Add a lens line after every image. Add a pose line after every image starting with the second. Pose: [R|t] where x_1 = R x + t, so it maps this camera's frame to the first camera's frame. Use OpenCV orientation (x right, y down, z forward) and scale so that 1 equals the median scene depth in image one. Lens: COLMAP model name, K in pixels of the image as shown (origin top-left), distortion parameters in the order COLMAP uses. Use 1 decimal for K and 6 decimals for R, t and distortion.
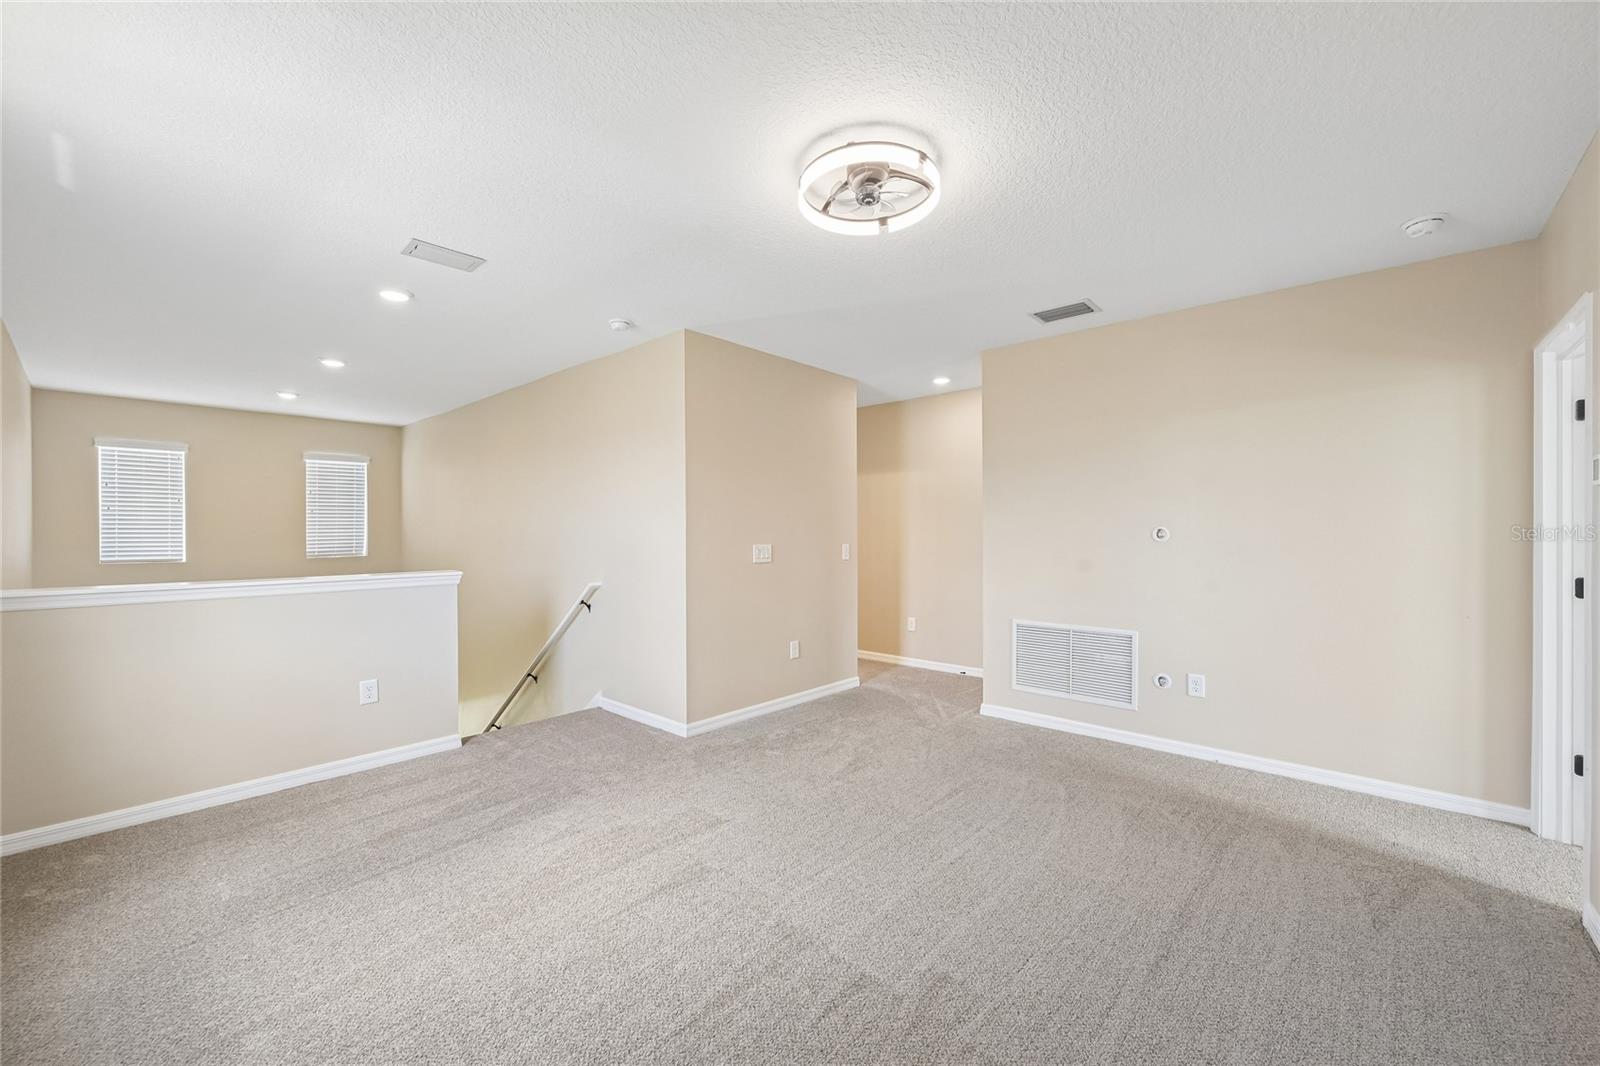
lens RADIAL K [[632.9, 0, 808.3], [0, 632.9, 530.7], [0, 0, 1]] dist [0.006361, -0.000170]
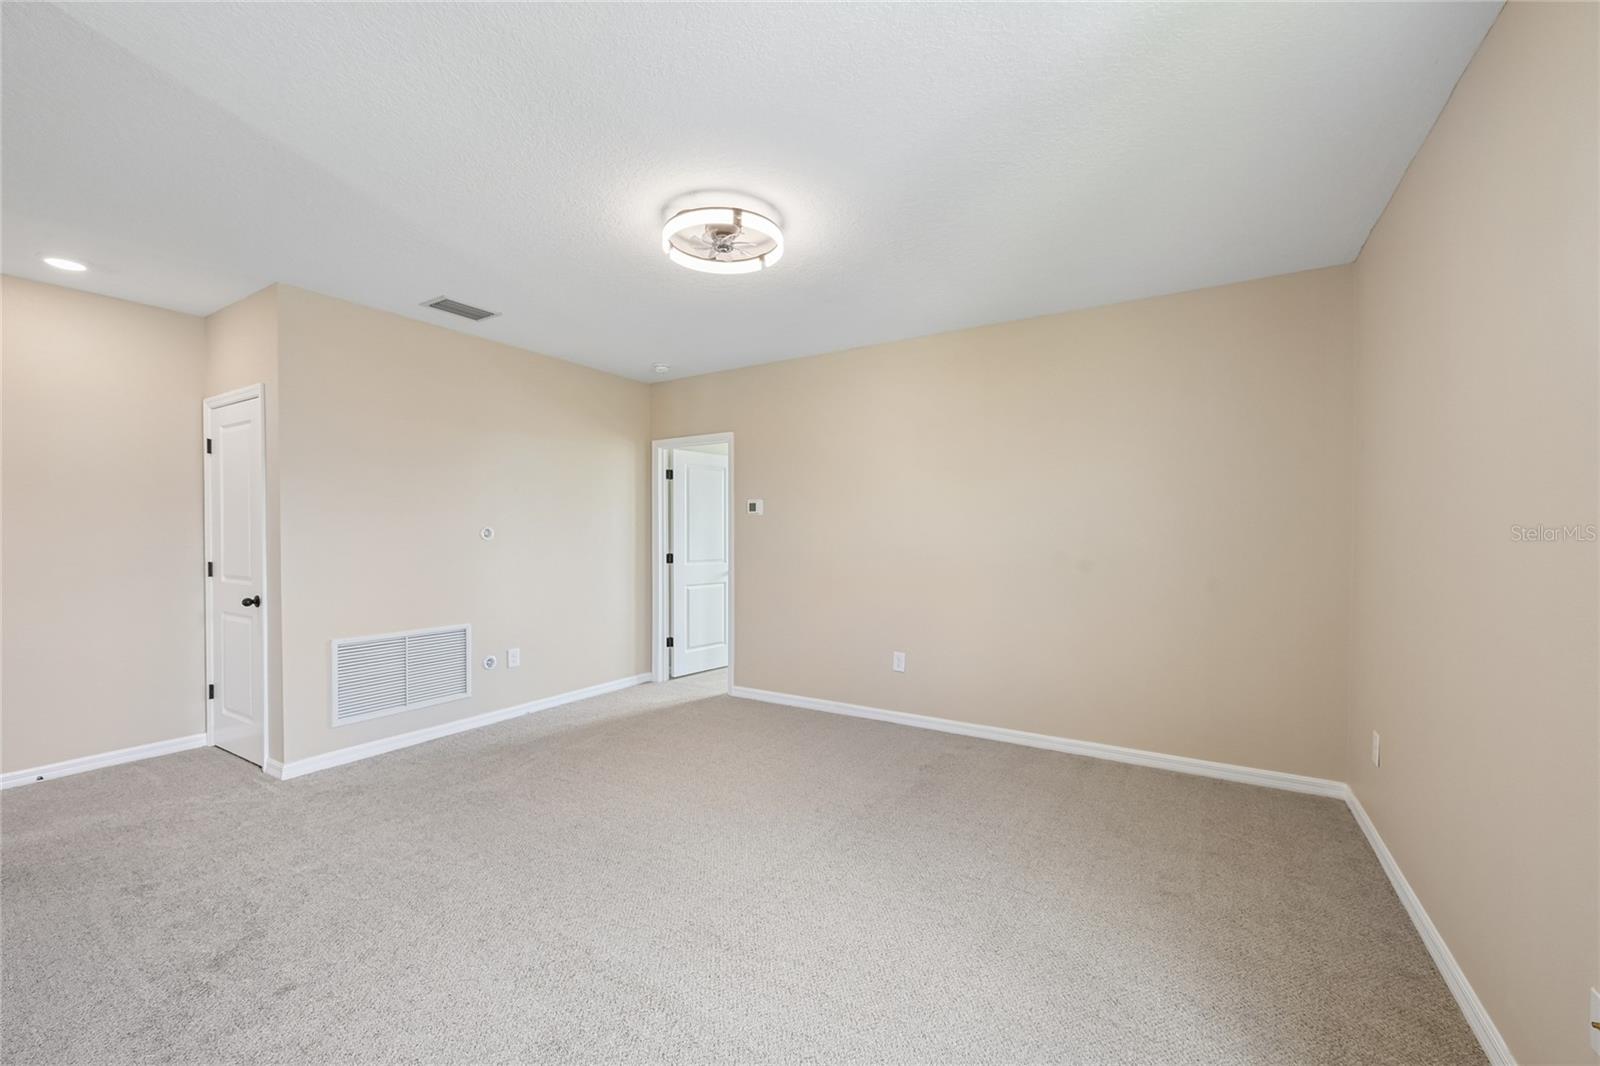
lens RADIAL K [[632.9, 0, 809.8], [0, 632.9, 539.0], [0, 0, 1]] dist [0.006361, -0.000170]
pose [[-0.174503, -0.007745, 0.984626, -0.647000], [-0.002679, 0.999969, 0.007391, 0.004557], [-0.984653, -0.001348, -0.174518, 0.617880]]
